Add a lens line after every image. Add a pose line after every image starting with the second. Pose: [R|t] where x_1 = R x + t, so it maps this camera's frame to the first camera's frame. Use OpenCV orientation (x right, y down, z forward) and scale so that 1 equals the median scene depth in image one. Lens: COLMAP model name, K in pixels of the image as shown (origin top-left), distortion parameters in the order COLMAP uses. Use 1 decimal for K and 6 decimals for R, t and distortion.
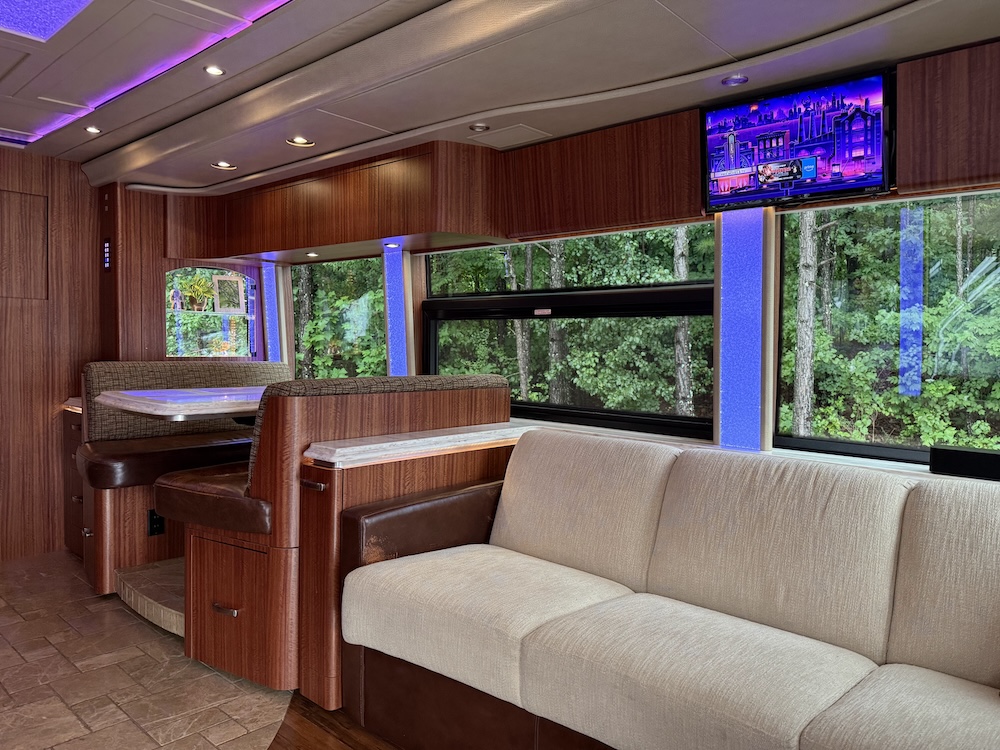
lens RADIAL K [[728.9, 0, 500.0], [0, 728.9, 375.0], [0, 0, 1]] dist [0.058478, -0.048469]
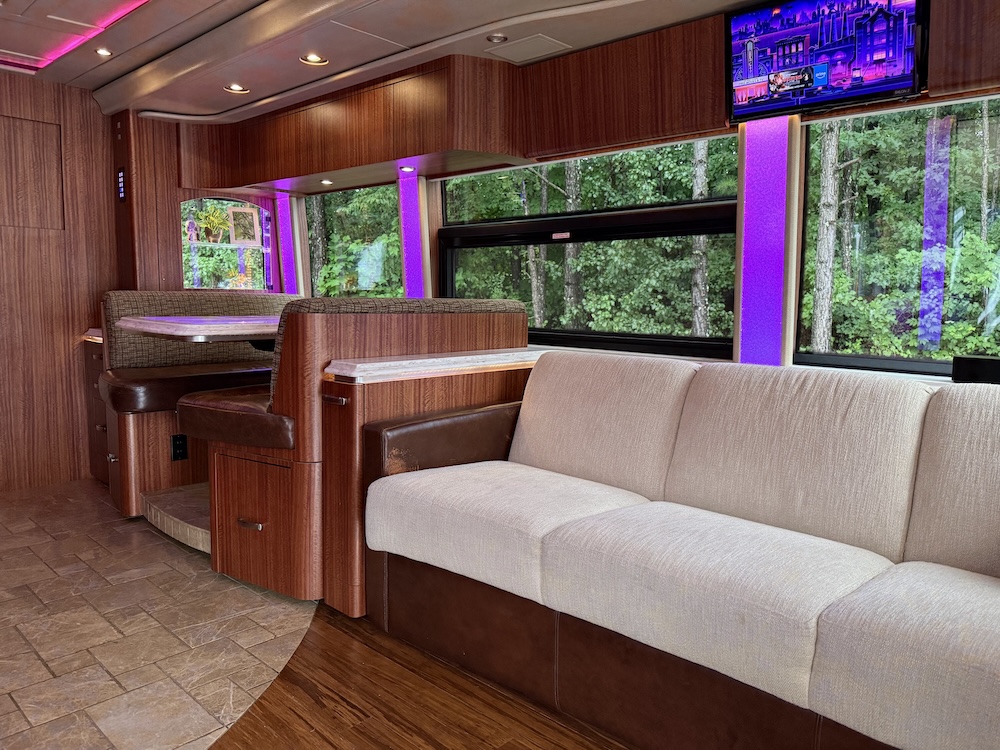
lens RADIAL K [[728.5, 0, 504.6], [0, 728.5, 368.6], [0, 0, 1]] dist [0.063767, -0.058307]
pose [[0.999909, -0.002198, -0.013327, -0.004723], [0.002966, 0.998319, 0.057878, 0.034770], [0.013177, -0.057912, 0.998235, -0.000110]]
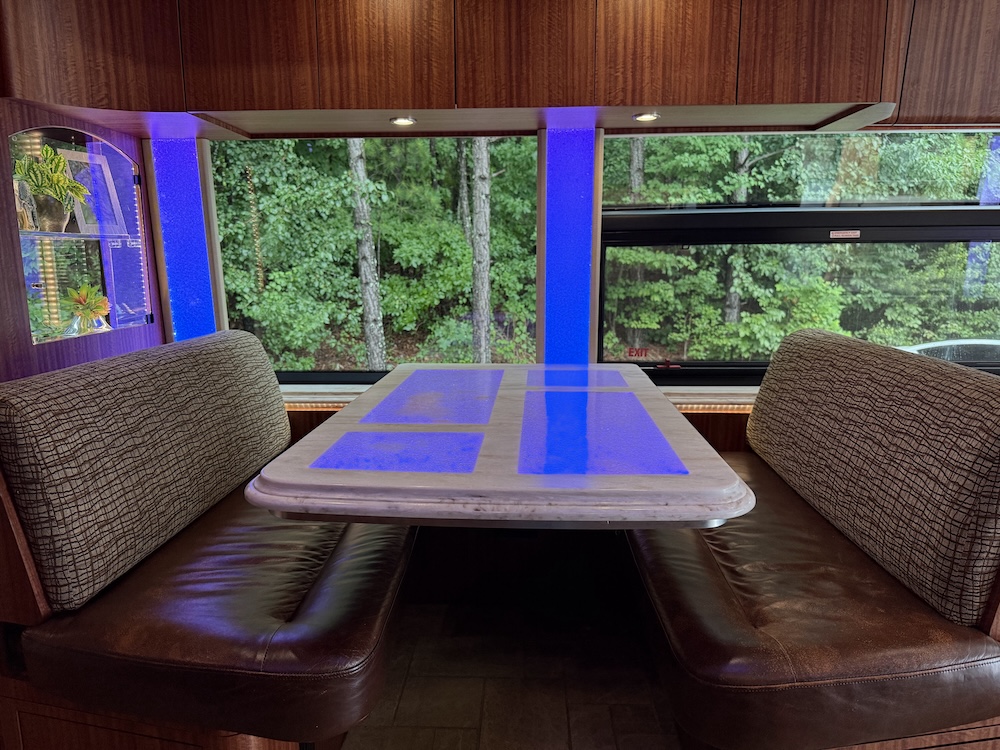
lens RADIAL K [[728.5, 0, 504.6], [0, 728.5, 368.6], [0, 0, 1]] dist [0.063767, -0.058307]
pose [[0.765772, -0.120649, 0.631694, -0.650365], [0.047699, 0.990195, 0.131297, -0.064783], [-0.641341, -0.070413, 0.764018, 0.631595]]
